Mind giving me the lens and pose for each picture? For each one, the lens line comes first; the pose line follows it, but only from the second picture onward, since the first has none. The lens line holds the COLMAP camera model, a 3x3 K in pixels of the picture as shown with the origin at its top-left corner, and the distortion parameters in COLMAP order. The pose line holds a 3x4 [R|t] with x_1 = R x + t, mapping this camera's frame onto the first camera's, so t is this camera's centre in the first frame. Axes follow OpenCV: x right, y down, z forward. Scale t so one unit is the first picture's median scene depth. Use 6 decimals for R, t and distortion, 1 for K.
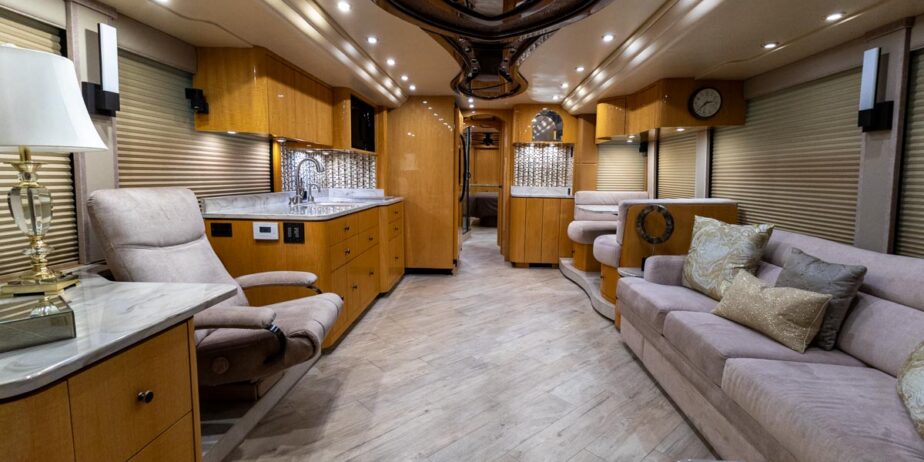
lens RADIAL K [[431.7, 0, 463.3], [0, 431.7, 231.3], [0, 0, 1]] dist [0.010773, -0.000168]
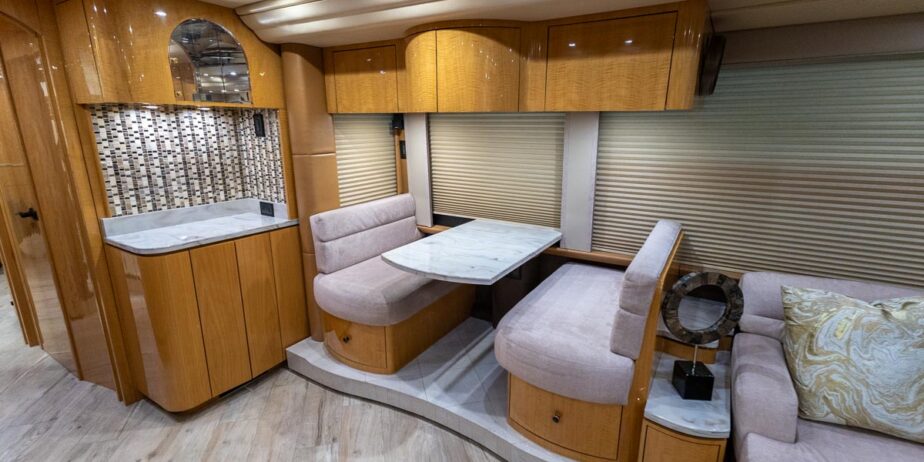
lens RADIAL K [[431.7, 0, 462.3], [0, 431.7, 230.9], [0, 0, 1]] dist [0.010773, -0.000168]
pose [[0.459125, -0.240909, 0.855083, -0.070479], [0.126733, 0.970446, 0.205363, -0.135235], [-0.879285, 0.014080, 0.476087, 0.563982]]
